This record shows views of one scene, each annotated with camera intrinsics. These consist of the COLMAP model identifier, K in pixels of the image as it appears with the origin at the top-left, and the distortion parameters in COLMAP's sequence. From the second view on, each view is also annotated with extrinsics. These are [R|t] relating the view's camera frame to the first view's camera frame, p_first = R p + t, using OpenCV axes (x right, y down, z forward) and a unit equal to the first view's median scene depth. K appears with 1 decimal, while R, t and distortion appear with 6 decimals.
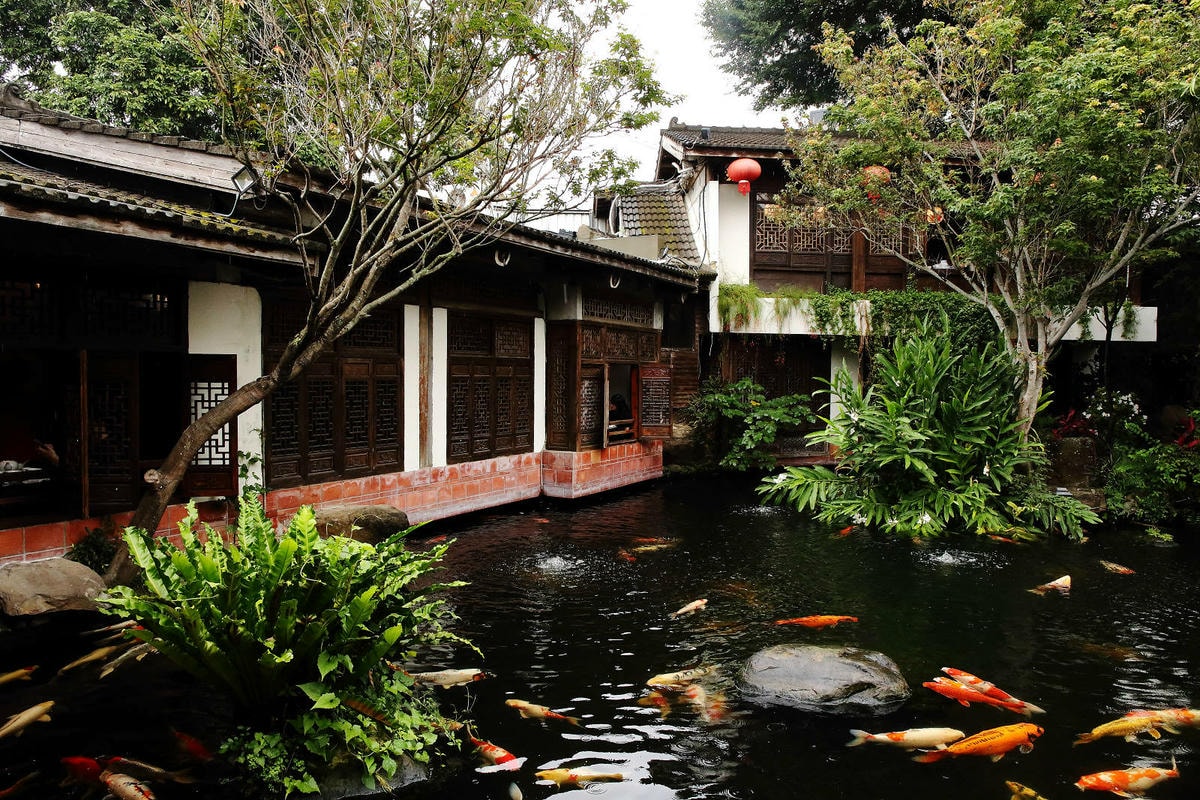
lens RADIAL K [[789.0, 0, 597.9], [0, 789.0, 372.2], [0, 0, 1]] dist [-0.093718, 0.003544]
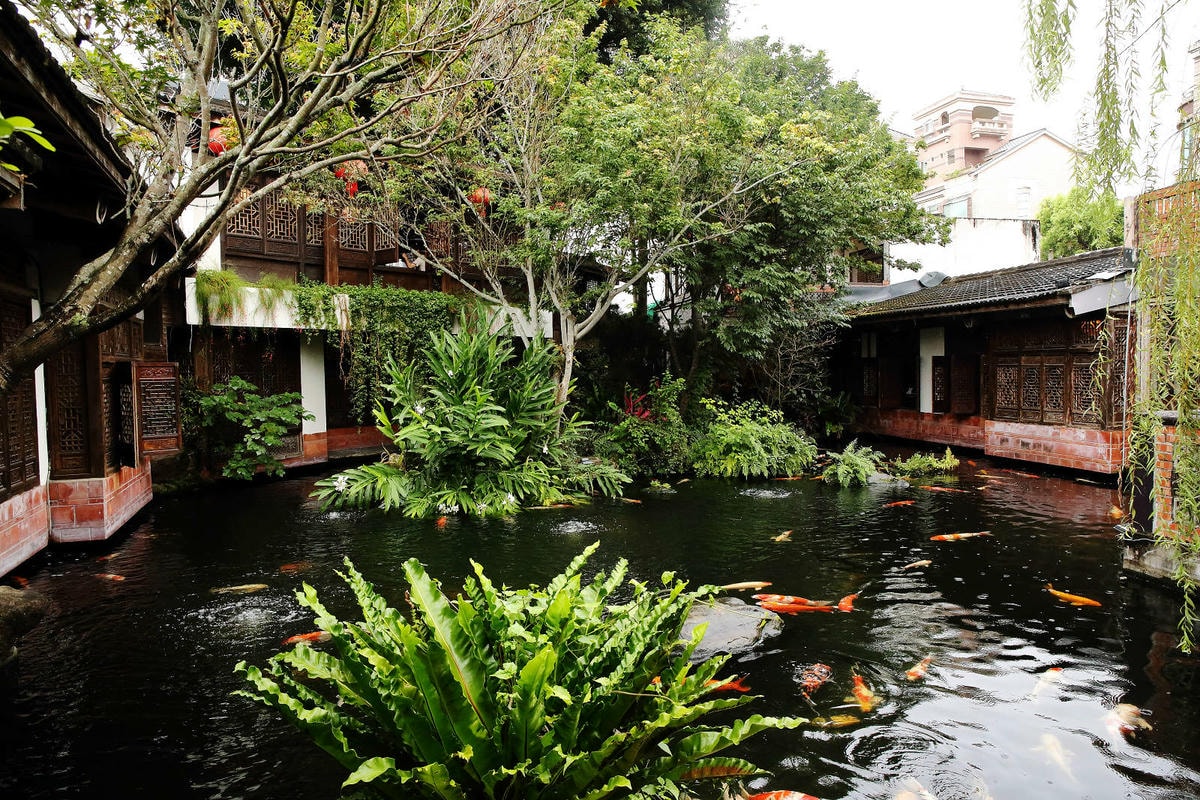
lens RADIAL K [[789.0, 0, 597.9], [0, 789.0, 372.2], [0, 0, 1]] dist [-0.093718, 0.003544]
pose [[0.627243, -0.025305, 0.778413, -0.228119], [0.023534, 0.999631, 0.013533, 0.000436], [-0.778468, 0.009830, 0.627607, 0.132776]]
